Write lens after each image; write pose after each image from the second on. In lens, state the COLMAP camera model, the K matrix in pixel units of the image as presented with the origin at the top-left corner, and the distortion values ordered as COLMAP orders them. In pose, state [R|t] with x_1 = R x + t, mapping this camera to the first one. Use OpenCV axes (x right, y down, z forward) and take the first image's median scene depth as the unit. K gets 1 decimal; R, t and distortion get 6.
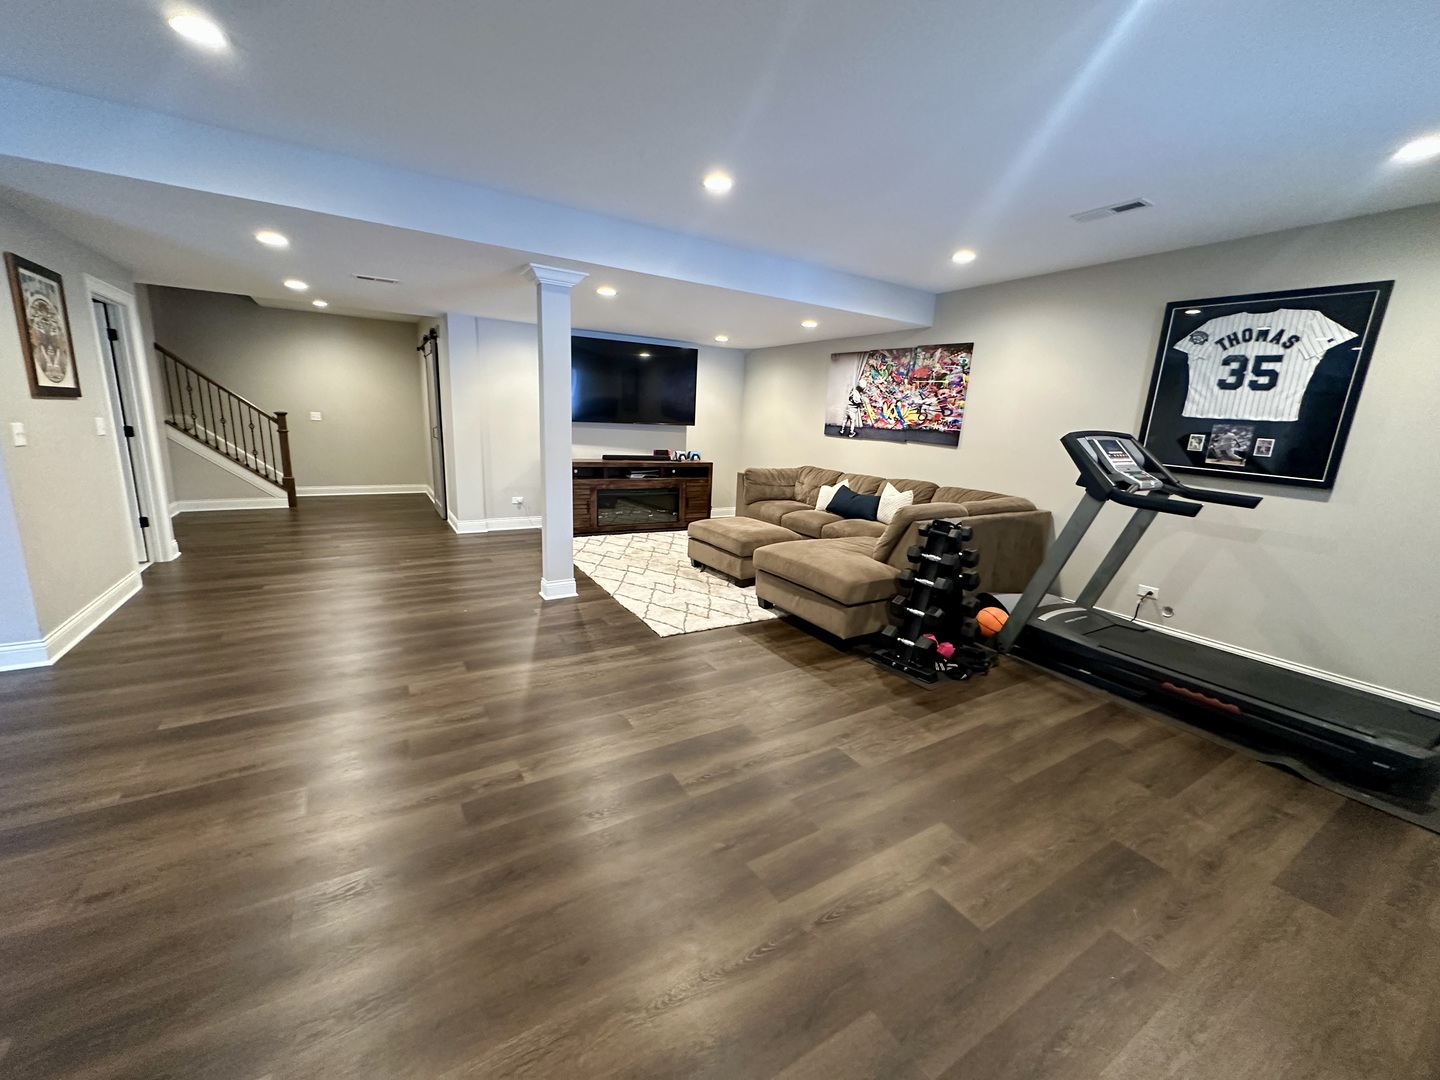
lens RADIAL K [[581.9, 0, 720.2], [0, 581.9, 542.5], [0, 0, 1]] dist [-0.002537, 0.000572]
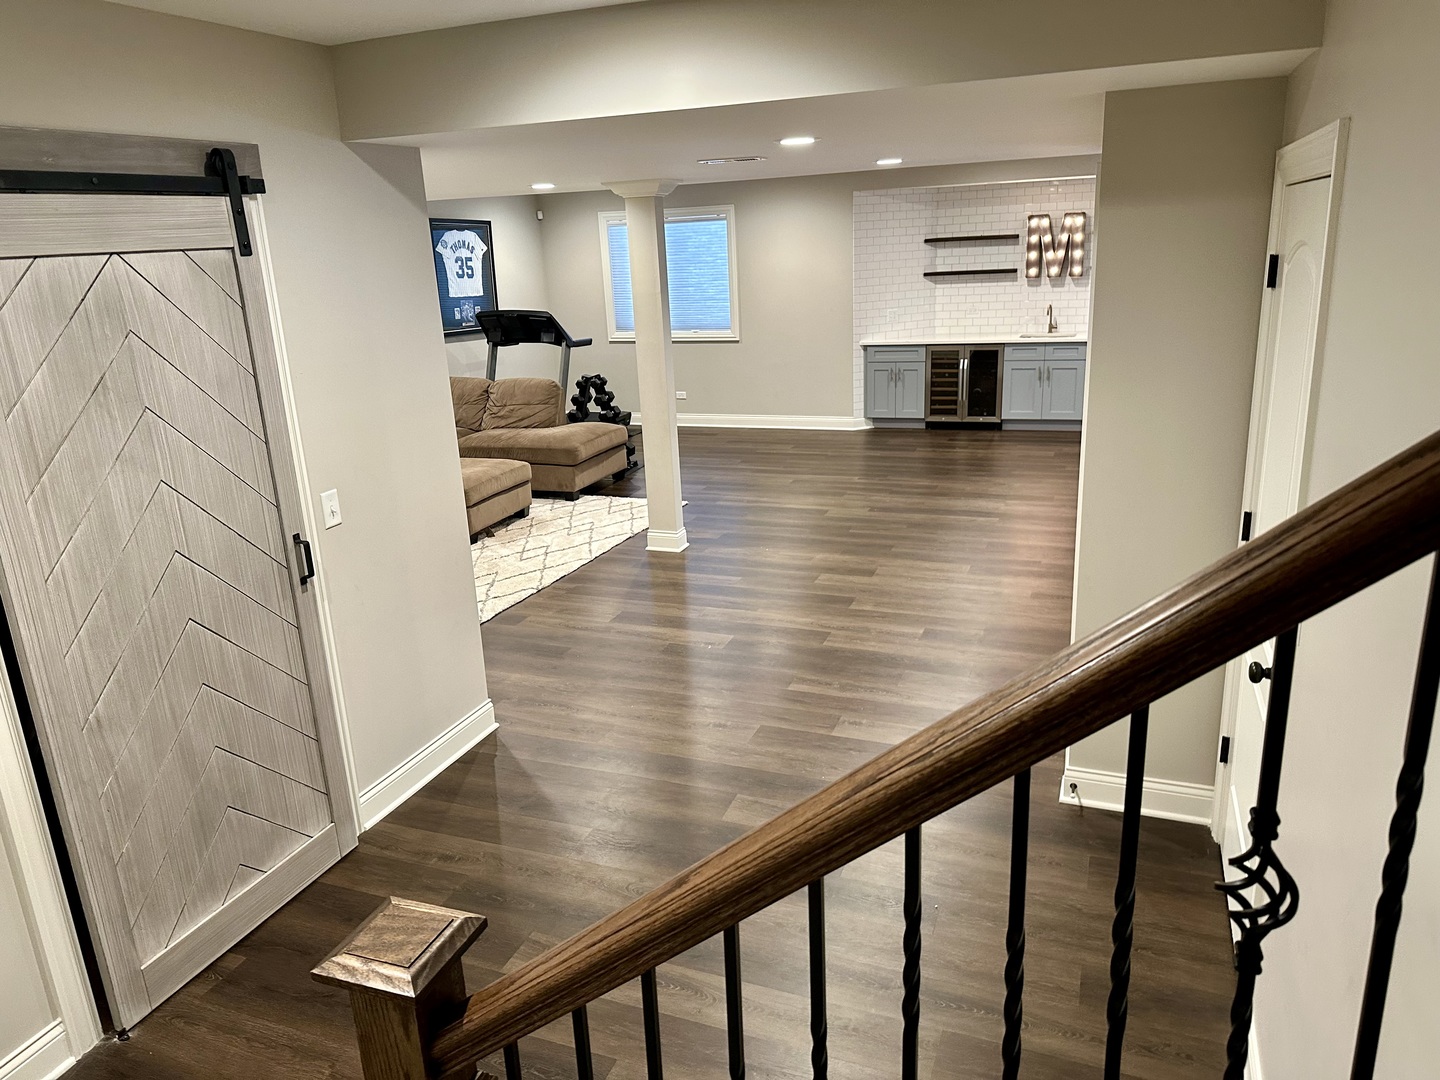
lens RADIAL K [[1011.0, 0, 721.1], [0, 1011.0, 540.8], [0, 0, 1]] dist [0.004599, 0.000396]
pose [[-0.600576, -0.242151, 0.762018, -1.849559], [0.187641, 0.883738, 0.428717, -0.691148], [-0.777238, 0.400463, -0.485314, 2.109403]]
